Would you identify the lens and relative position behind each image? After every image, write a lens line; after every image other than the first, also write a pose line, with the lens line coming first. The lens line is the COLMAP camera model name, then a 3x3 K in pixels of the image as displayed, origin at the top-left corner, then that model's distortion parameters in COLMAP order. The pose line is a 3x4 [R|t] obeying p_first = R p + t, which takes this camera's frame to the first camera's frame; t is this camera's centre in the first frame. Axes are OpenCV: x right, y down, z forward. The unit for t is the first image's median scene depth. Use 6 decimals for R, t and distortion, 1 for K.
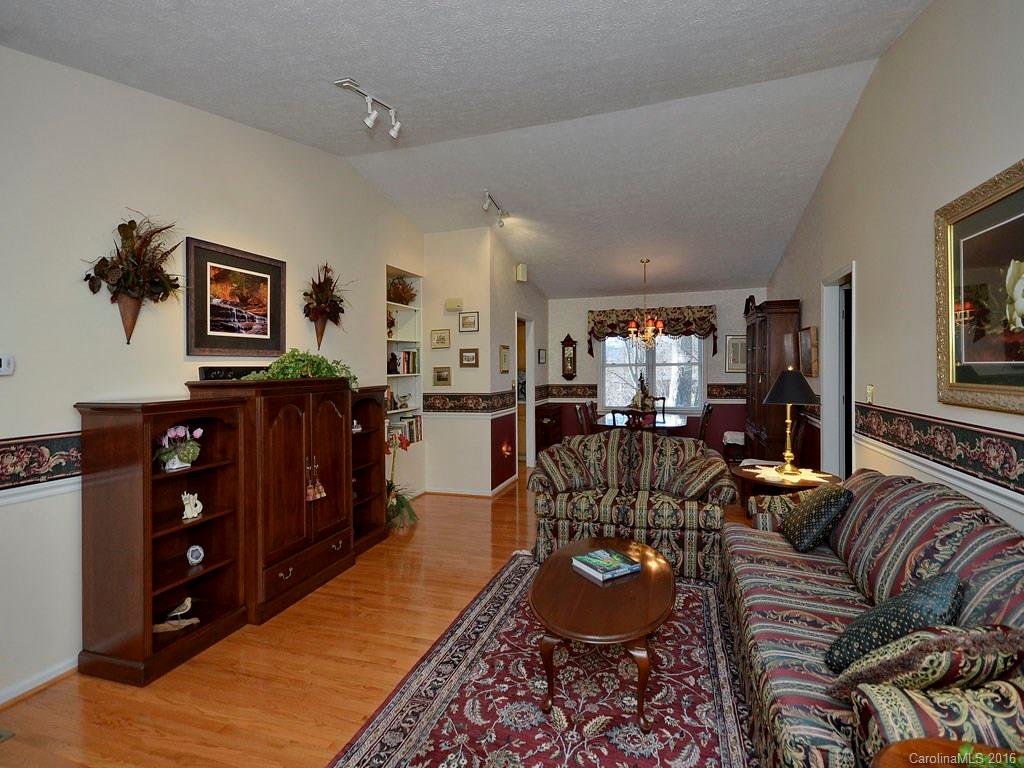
lens RADIAL K [[487.3, 0, 512.0], [0, 487.3, 384.0], [0, 0, 1]] dist [-0.000141, -0.000077]
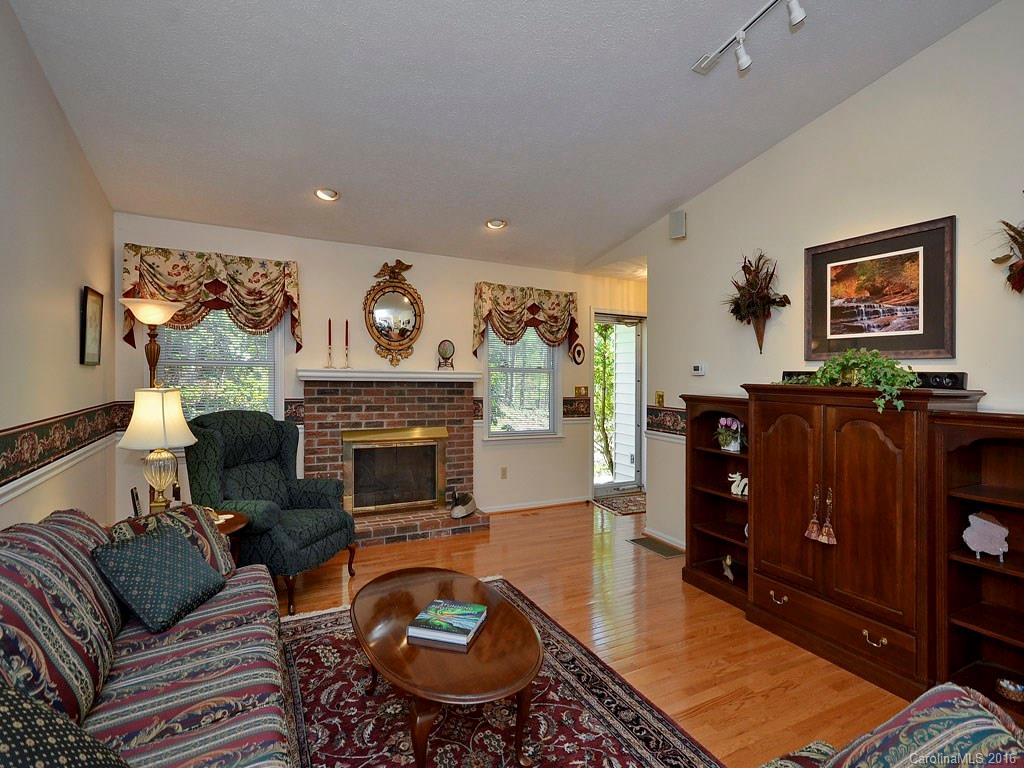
lens RADIAL K [[530.2, 0, 512.0], [0, 530.2, 384.0], [0, 0, 1]] dist [0.017574, -0.000091]
pose [[-0.708898, 0.006496, -0.705281, 0.577844], [-0.038829, 0.998082, 0.048220, -0.038057], [0.704241, 0.061569, -0.707286, 1.317775]]
